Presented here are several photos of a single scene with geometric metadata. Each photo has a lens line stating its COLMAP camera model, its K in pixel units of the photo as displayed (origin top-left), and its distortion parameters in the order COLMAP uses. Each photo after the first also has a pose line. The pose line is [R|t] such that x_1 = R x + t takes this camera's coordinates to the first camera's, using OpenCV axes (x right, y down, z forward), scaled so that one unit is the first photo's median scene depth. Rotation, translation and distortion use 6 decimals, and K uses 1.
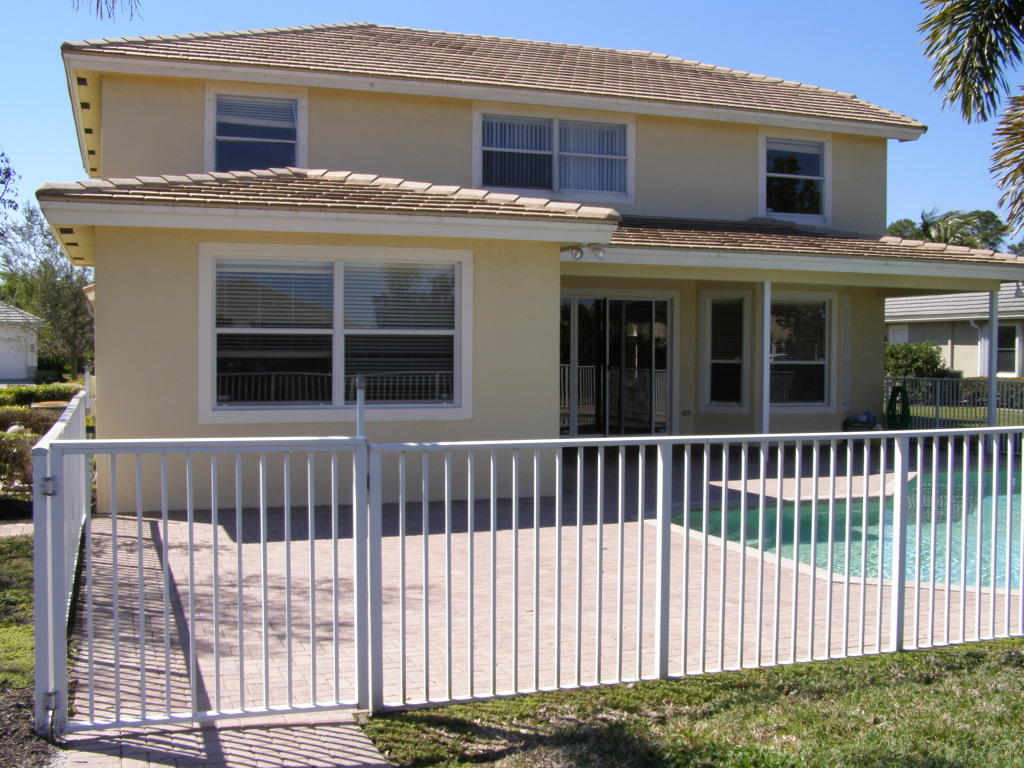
lens RADIAL K [[1152.8, 0, 515.2], [0, 1152.8, 382.4], [0, 0, 1]] dist [-0.106013, 0.000000]
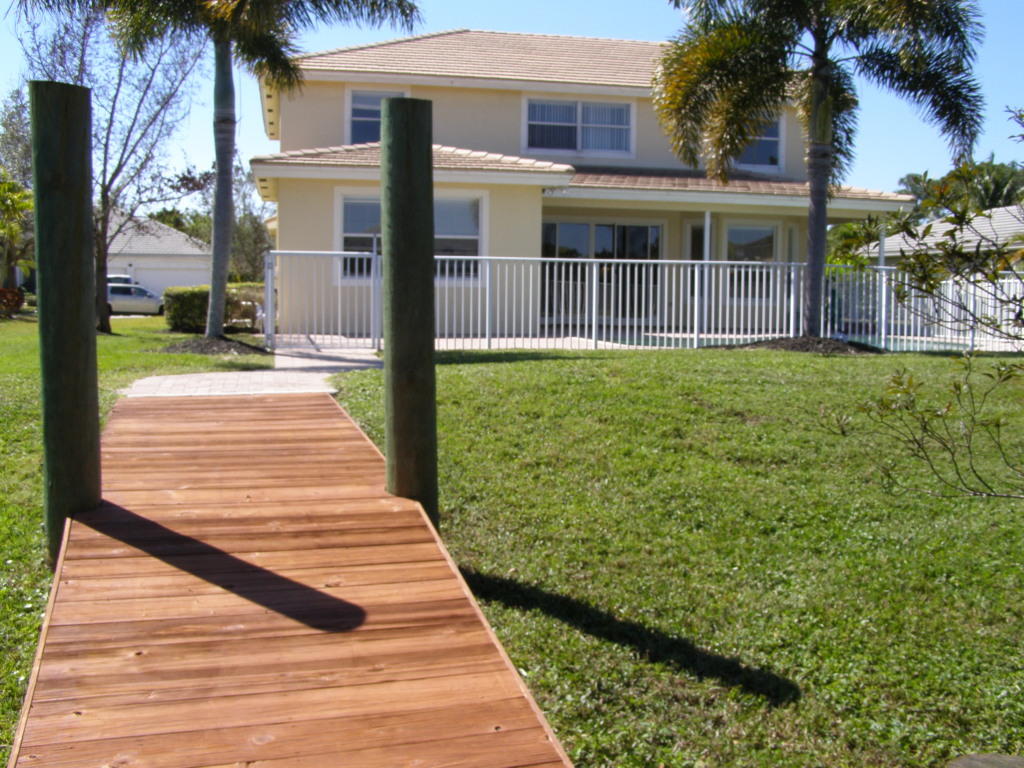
lens RADIAL K [[1152.8, 0, 509.6], [0, 1152.8, 384.3], [0, 0, 1]] dist [-0.106013, 0.000000]
pose [[0.989452, 0.020700, -0.143376, 0.173396], [-0.013666, 0.998662, 0.049868, 0.063216], [0.144217, -0.047382, 0.988411, -0.504399]]
